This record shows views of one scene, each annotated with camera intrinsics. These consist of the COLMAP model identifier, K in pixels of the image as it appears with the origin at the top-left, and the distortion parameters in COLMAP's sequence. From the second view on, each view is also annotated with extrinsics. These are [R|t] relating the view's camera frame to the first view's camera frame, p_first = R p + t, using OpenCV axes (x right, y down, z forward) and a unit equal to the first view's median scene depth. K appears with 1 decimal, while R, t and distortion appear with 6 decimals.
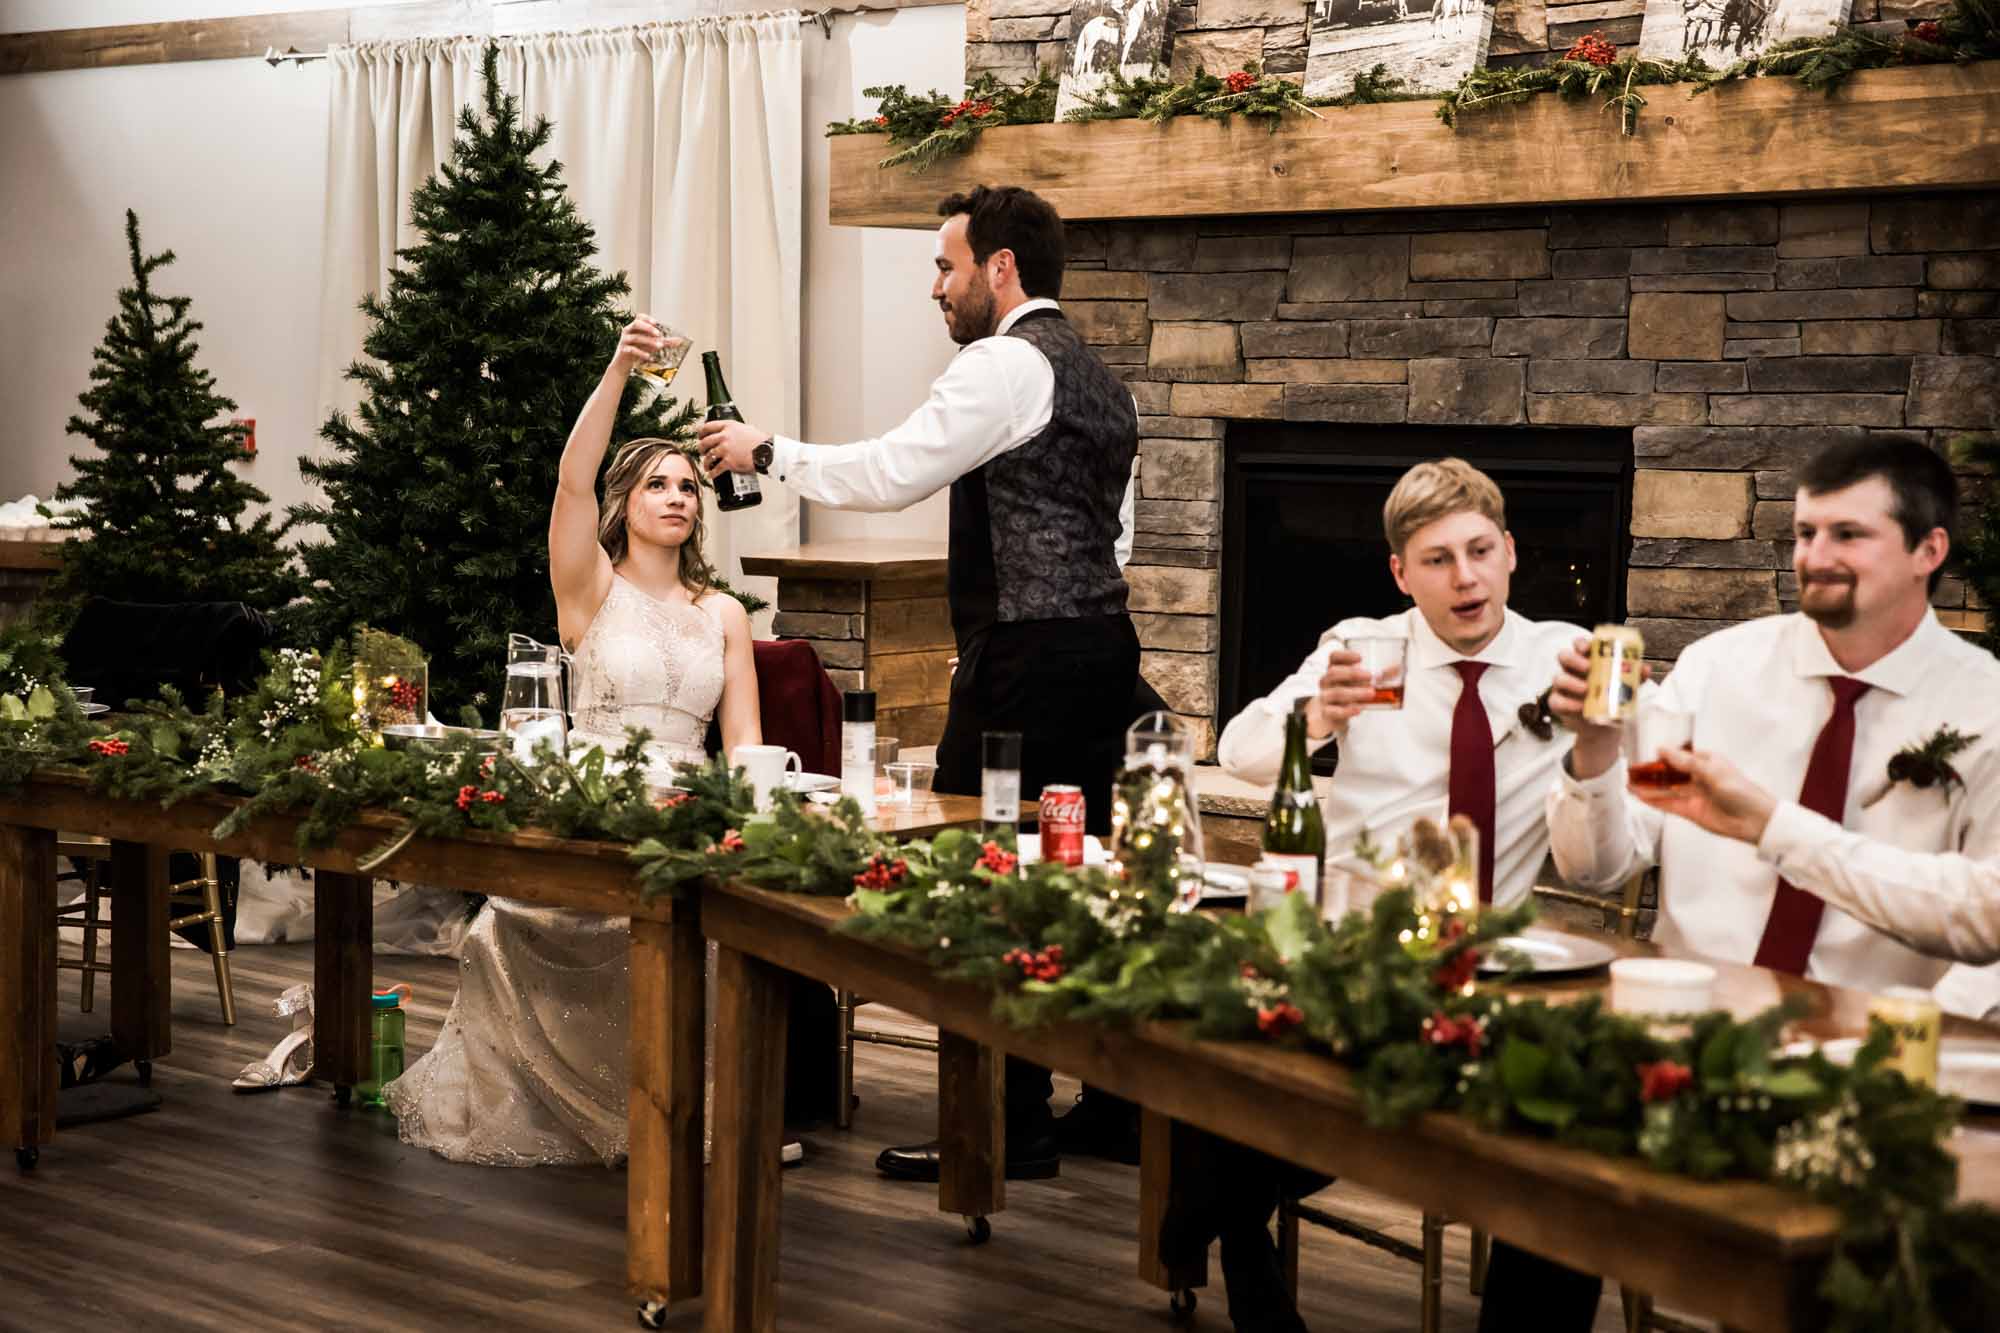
lens RADIAL K [[3241.3, 0, 979.5], [0, 3241.3, 685.1], [0, 0, 1]] dist [0.126326, 0.000000]
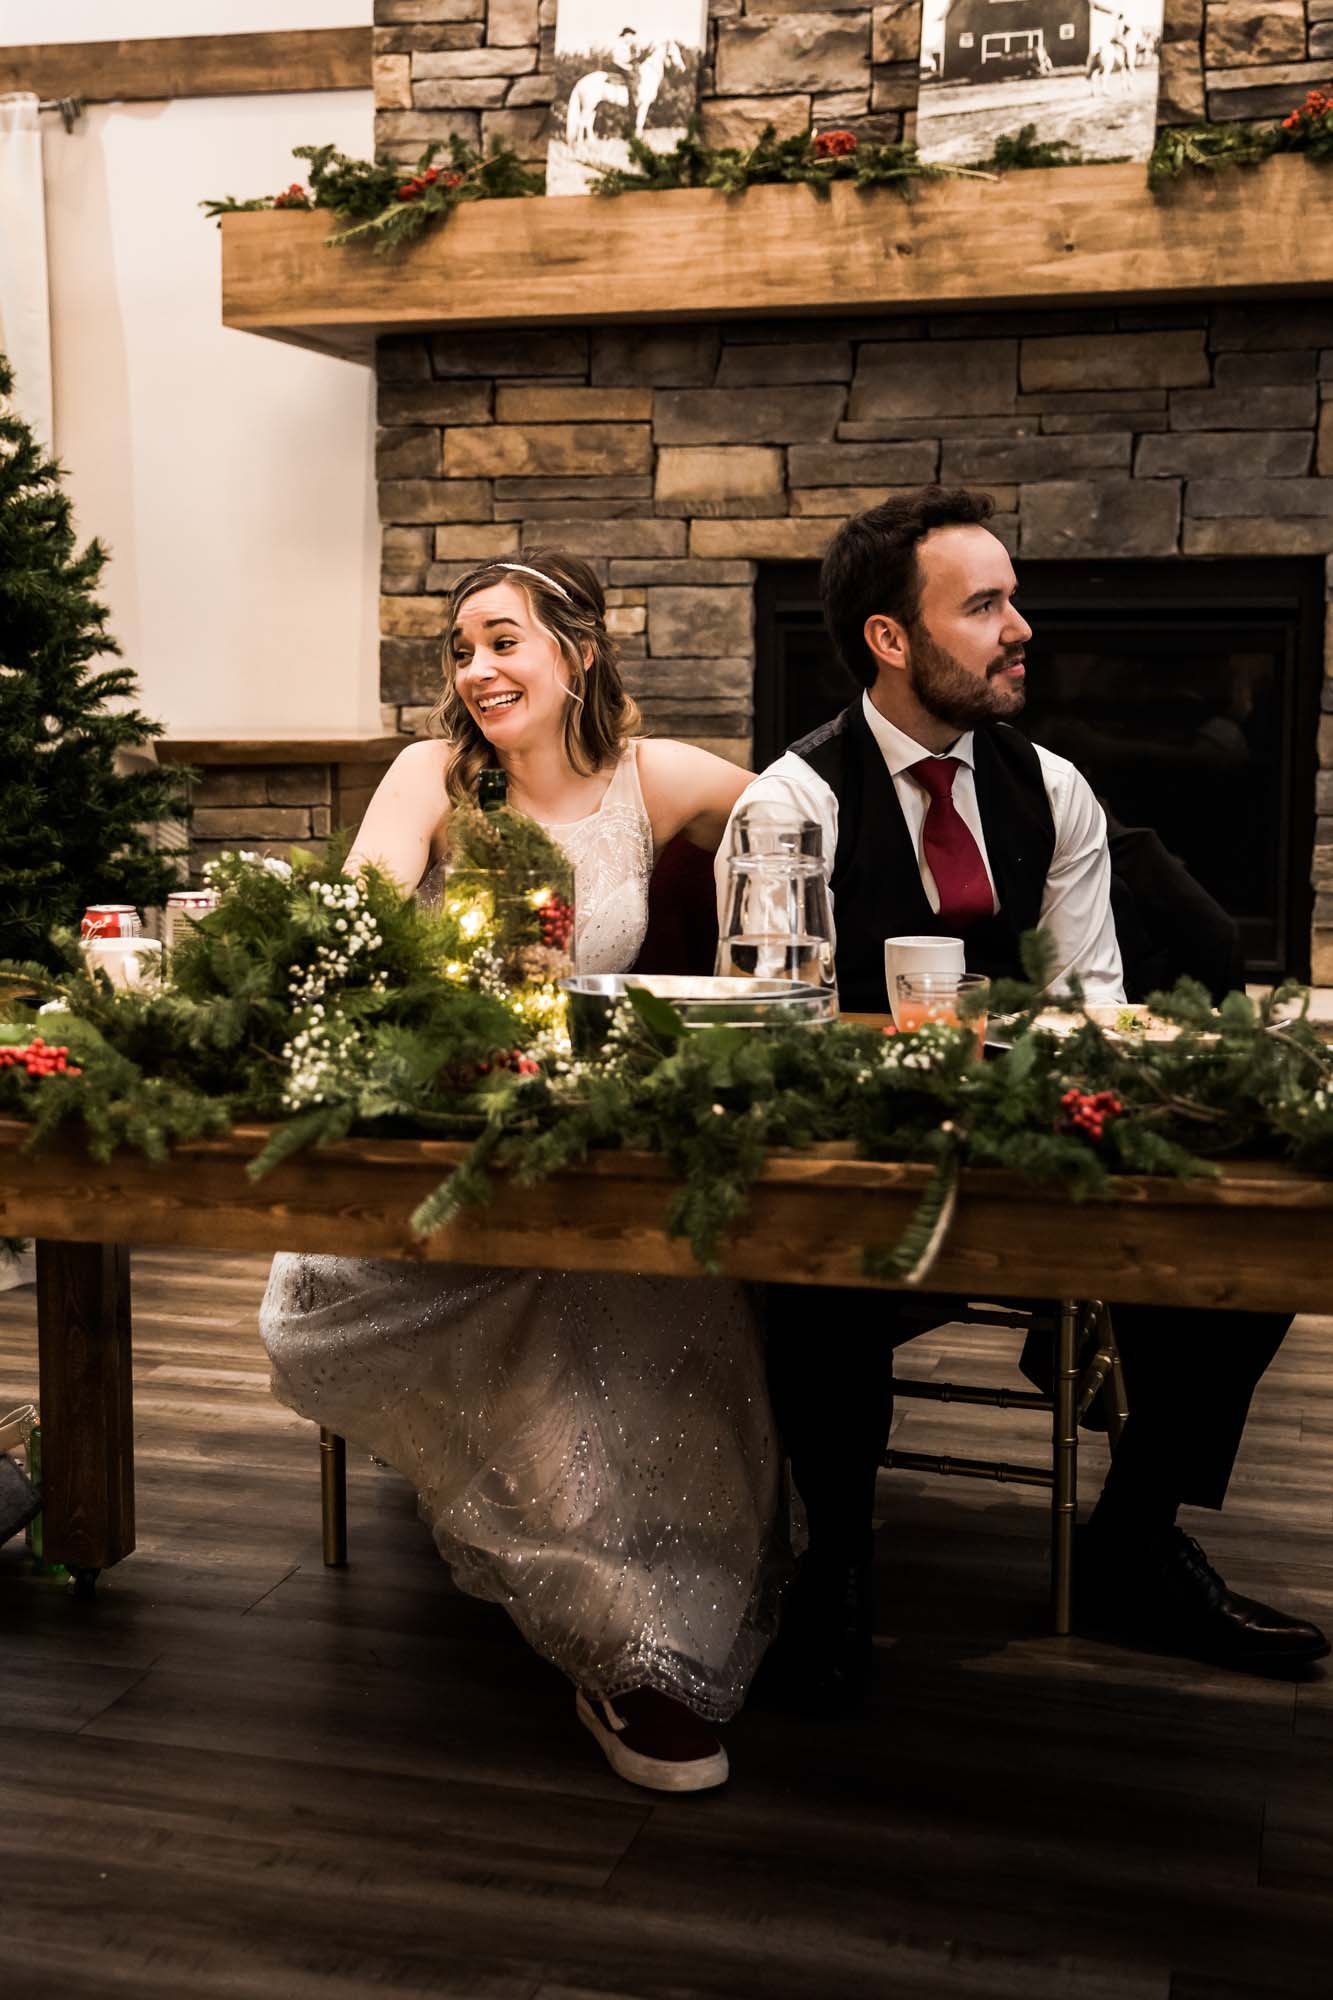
lens RADIAL K [[2465.9, 0, 653.0], [0, 2465.9, 950.1], [0, 0, 1]] dist [0.043618, 0.000000]
pose [[0.904755, -0.059932, 0.421696, -0.234627], [0.049353, 0.998134, 0.035967, -0.004616], [-0.423064, -0.011729, 0.906024, 0.430172]]
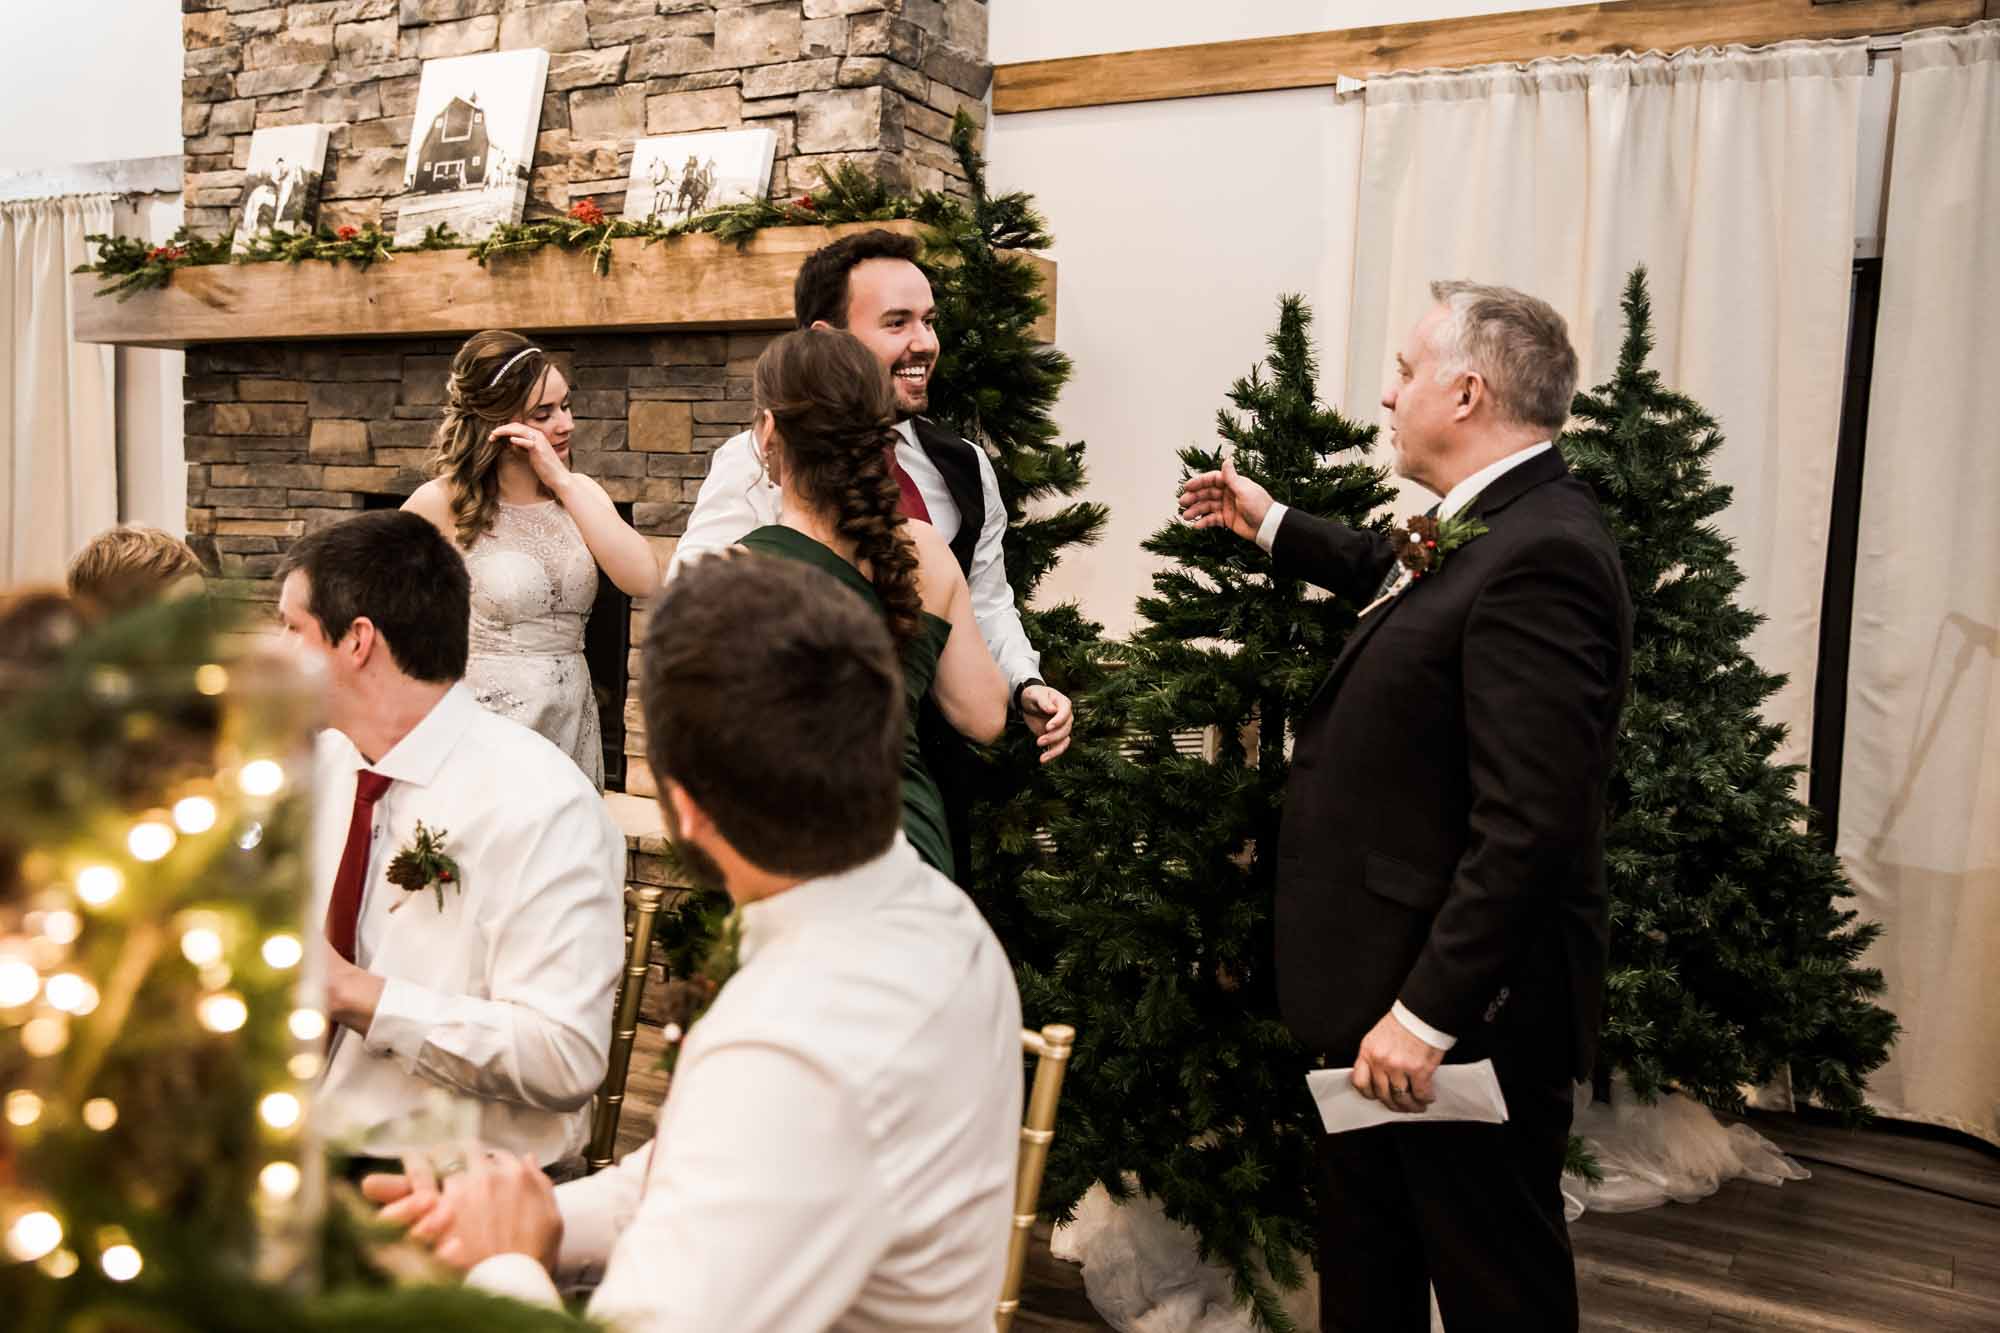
lens RADIAL K [[1783.3, 0, 985.4], [0, 1783.3, 675.5], [0, 0, 1]] dist [-0.075762, 0.075700]
pose [[0.975693, -0.006311, 0.219049, 0.167690], [0.003229, 0.999891, 0.014423, -0.018117], [-0.219116, -0.013365, 0.975607, 0.250257]]
